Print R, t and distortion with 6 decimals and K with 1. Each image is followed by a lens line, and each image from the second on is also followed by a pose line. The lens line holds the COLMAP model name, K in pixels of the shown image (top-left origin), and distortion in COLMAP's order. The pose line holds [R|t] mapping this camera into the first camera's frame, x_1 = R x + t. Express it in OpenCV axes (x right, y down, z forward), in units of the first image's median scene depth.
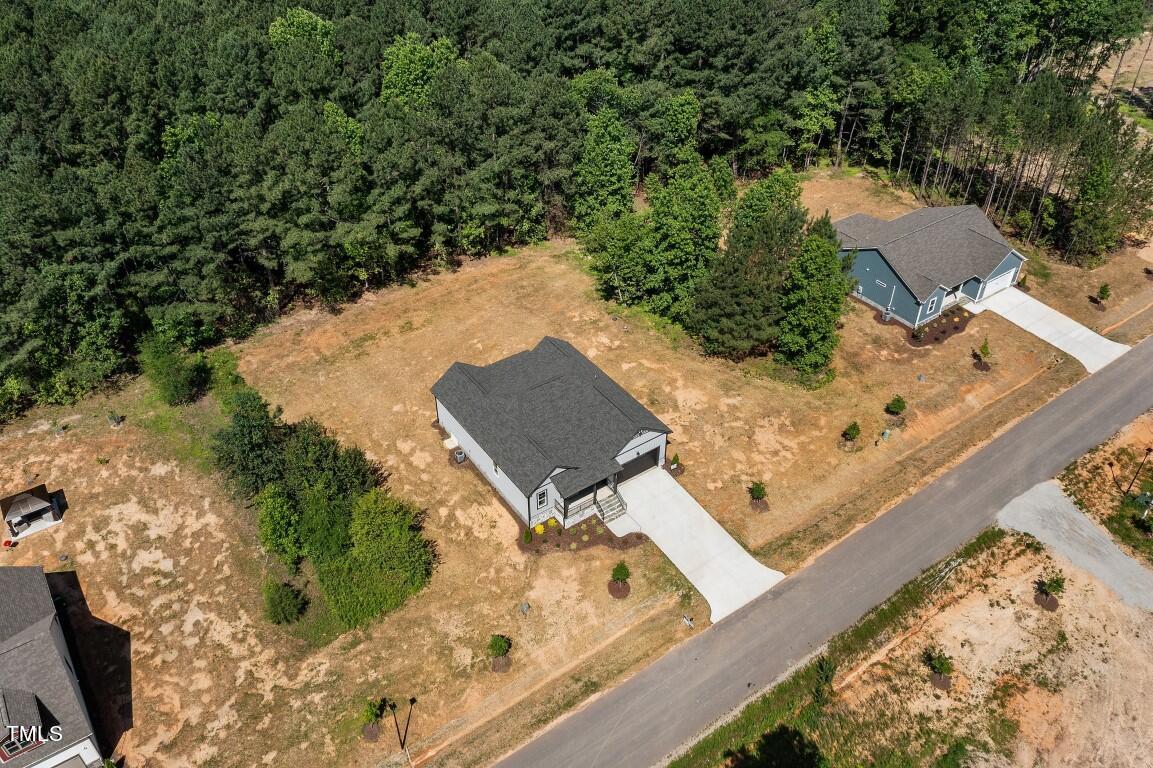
lens RADIAL K [[898.9, 0, 577.8], [0, 898.9, 398.7], [0, 0, 1]] dist [-0.001710, -0.004799]
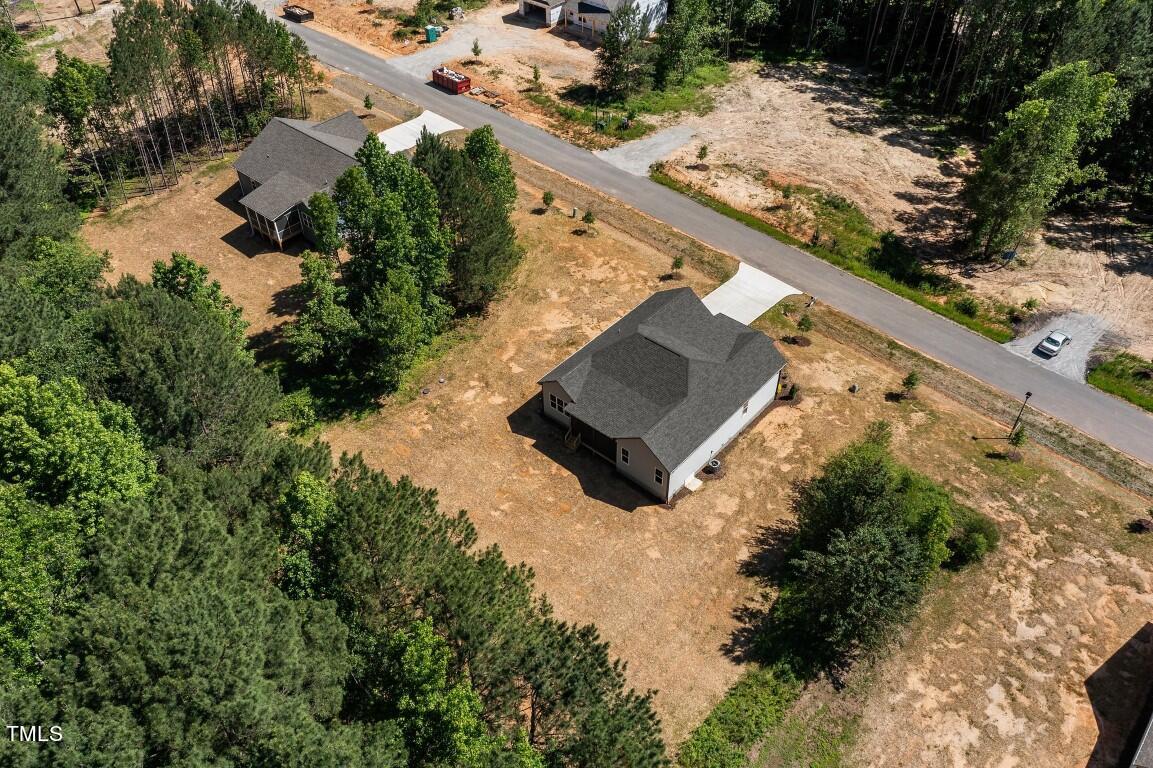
lens RADIAL K [[898.9, 0, 577.8], [0, 898.9, 398.7], [0, 0, 1]] dist [-0.001710, -0.004799]
pose [[-0.244858, -0.663721, 0.706766, -0.808309], [0.622427, 0.451306, 0.639458, -0.735177], [-0.743390, 0.596487, 0.302612, 0.927192]]
